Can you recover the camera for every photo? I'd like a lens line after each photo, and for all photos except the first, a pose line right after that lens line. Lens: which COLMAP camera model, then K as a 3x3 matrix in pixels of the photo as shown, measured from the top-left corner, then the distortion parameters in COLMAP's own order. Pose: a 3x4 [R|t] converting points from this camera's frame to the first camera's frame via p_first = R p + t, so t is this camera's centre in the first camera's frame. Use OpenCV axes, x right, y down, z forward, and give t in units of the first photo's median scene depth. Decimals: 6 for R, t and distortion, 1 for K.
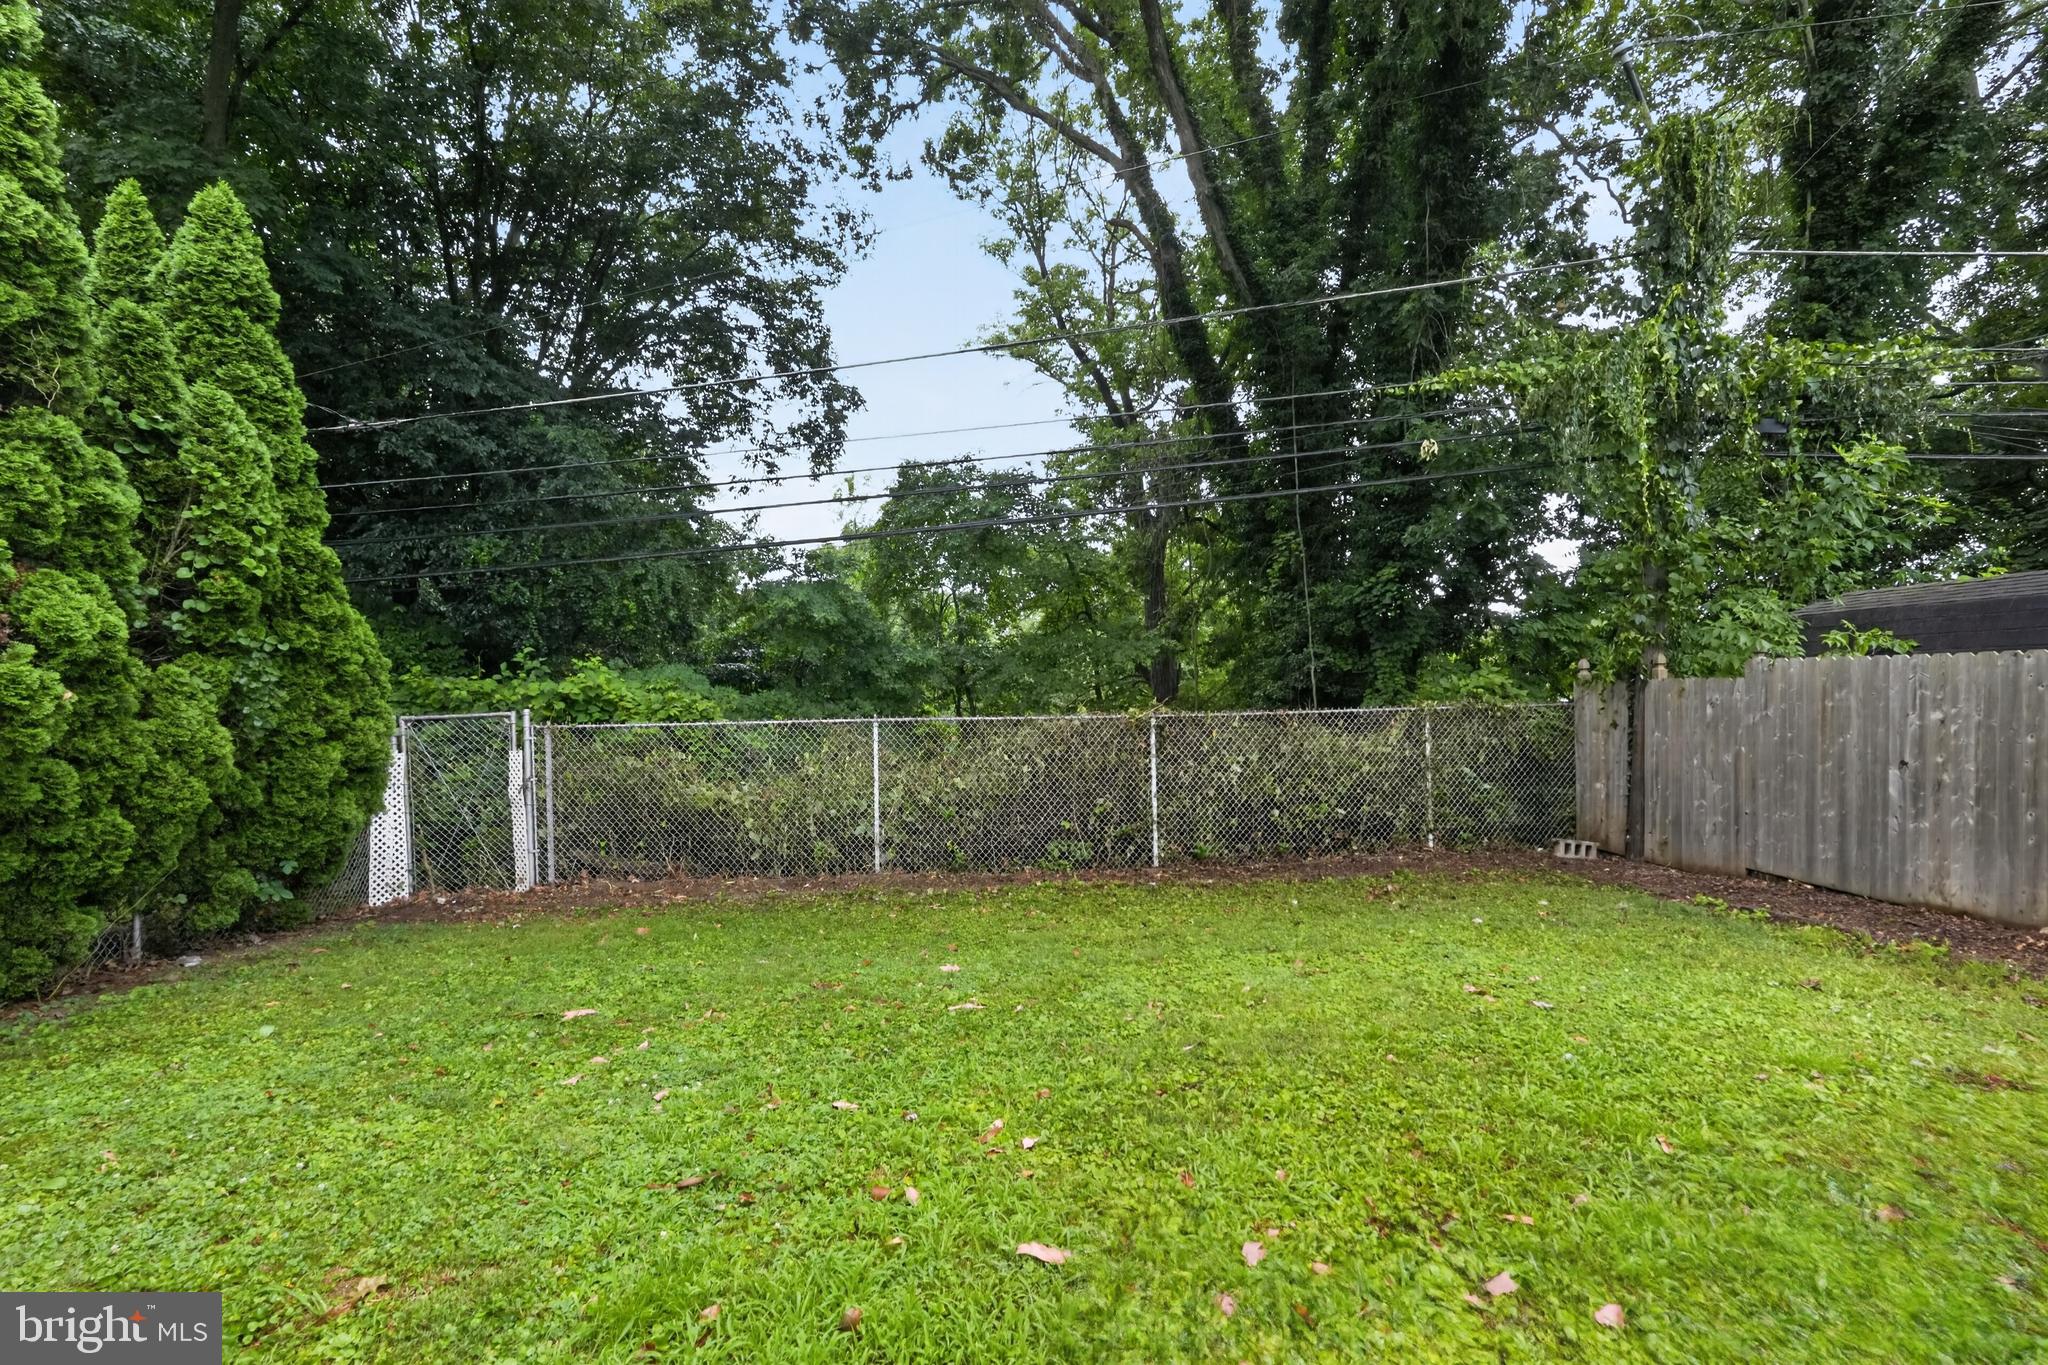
lens RADIAL K [[909.6, 0, 1007.2], [0, 909.6, 693.0], [0, 0, 1]] dist [-0.002629, 0.000490]
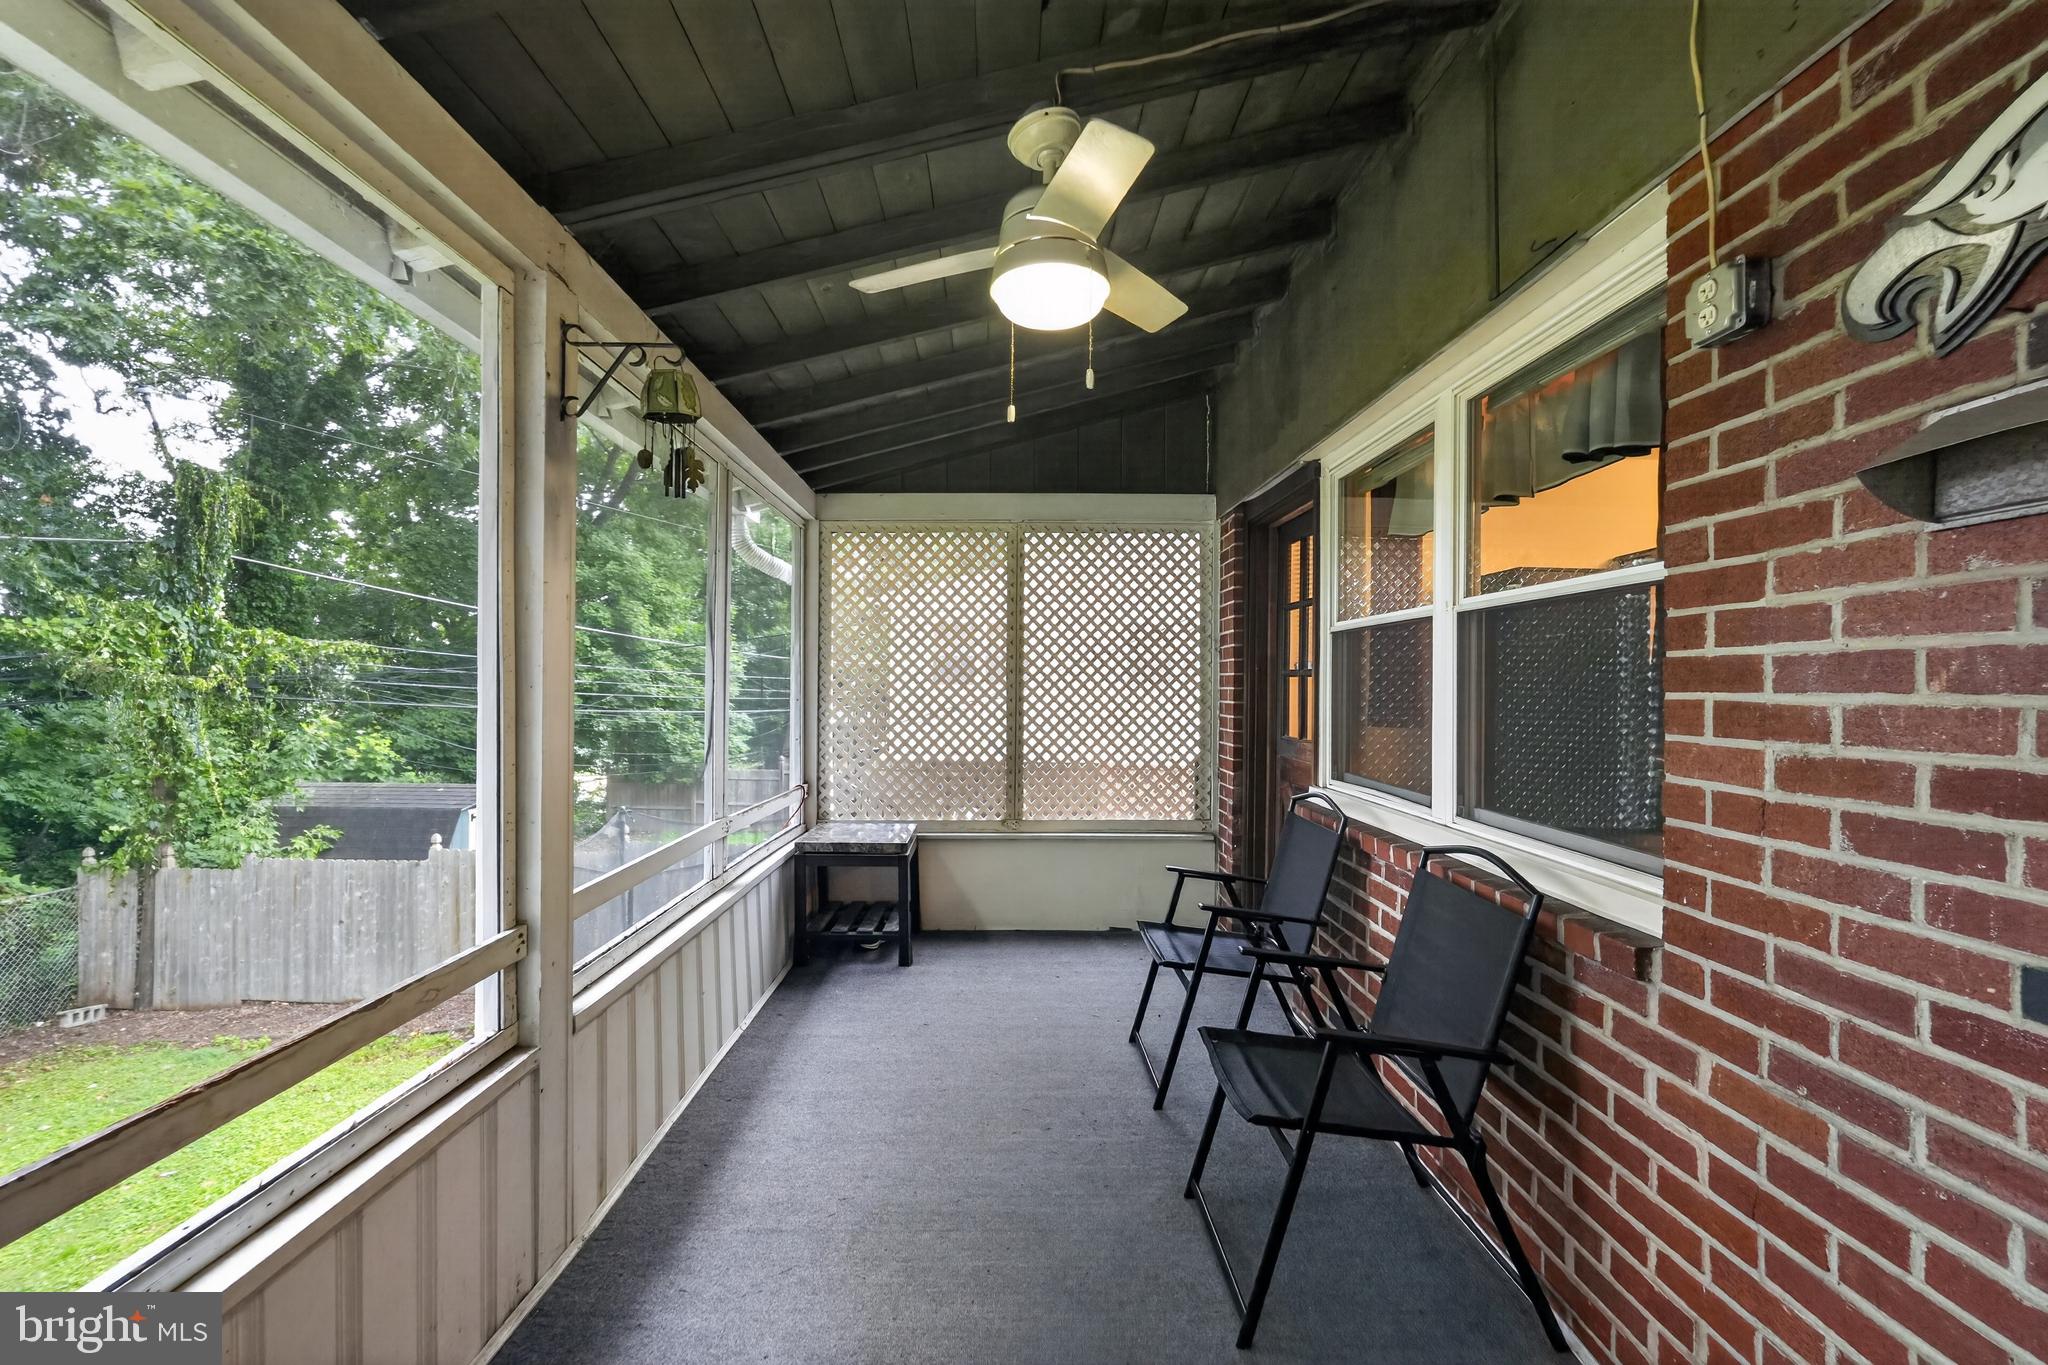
lens RADIAL K [[909.6, 0, 1011.5], [0, 909.6, 684.1], [0, 0, 1]] dist [-0.002629, 0.000490]
pose [[0.117128, 0.007573, 0.993088, -0.434100], [0.007808, 0.999933, -0.008546, -0.257975], [-0.993086, 0.008755, 0.117061, -0.353385]]
